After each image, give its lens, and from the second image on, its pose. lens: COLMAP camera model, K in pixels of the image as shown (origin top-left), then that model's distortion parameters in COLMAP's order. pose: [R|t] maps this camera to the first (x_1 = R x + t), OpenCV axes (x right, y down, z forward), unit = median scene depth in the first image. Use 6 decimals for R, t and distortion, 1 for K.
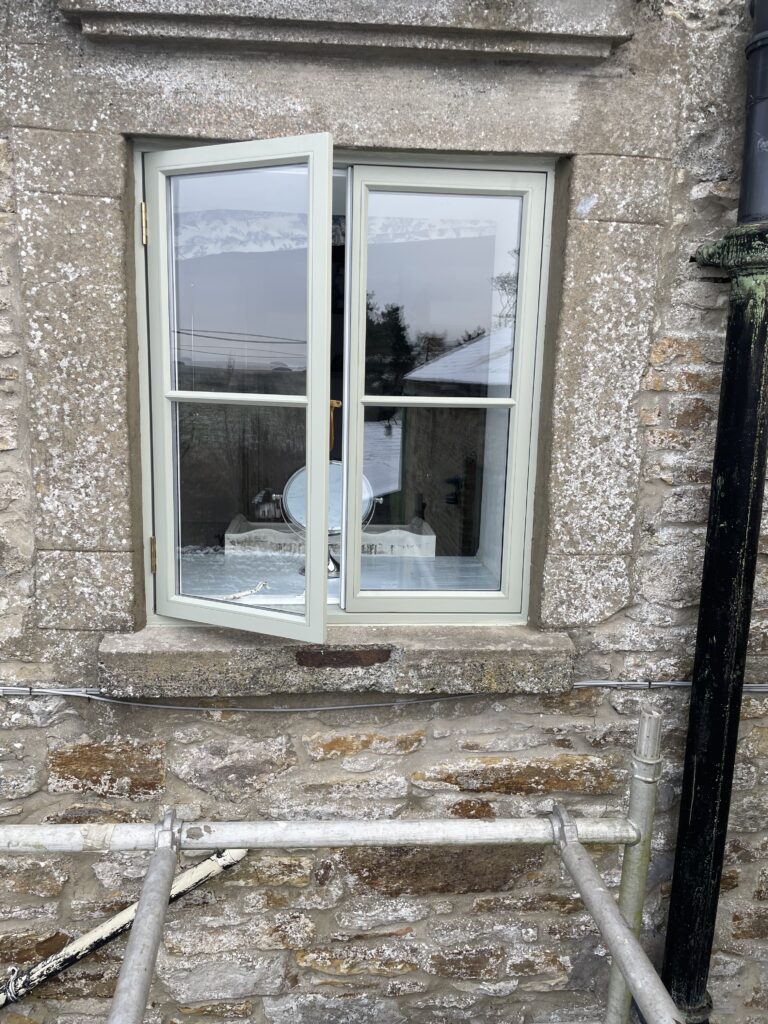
lens RADIAL K [[777.5, 0, 378.7], [0, 777.5, 509.5], [0, 0, 1]] dist [0.064830, -0.099150]
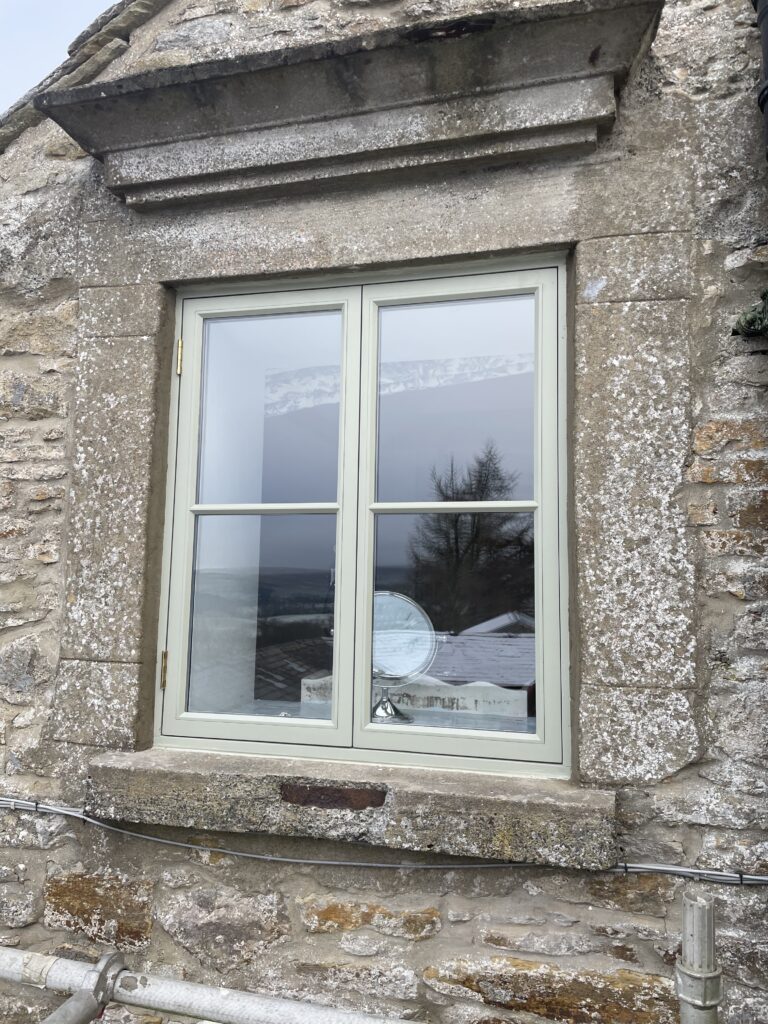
lens RADIAL K [[777.5, 0, 379.1], [0, 777.5, 503.9], [0, 0, 1]] dist [0.064830, -0.099150]
pose [[0.942468, -0.043579, -0.331443, 0.307759], [-0.052736, 0.959671, -0.276136, 0.118098], [0.330109, 0.277728, 0.902161, 0.149927]]
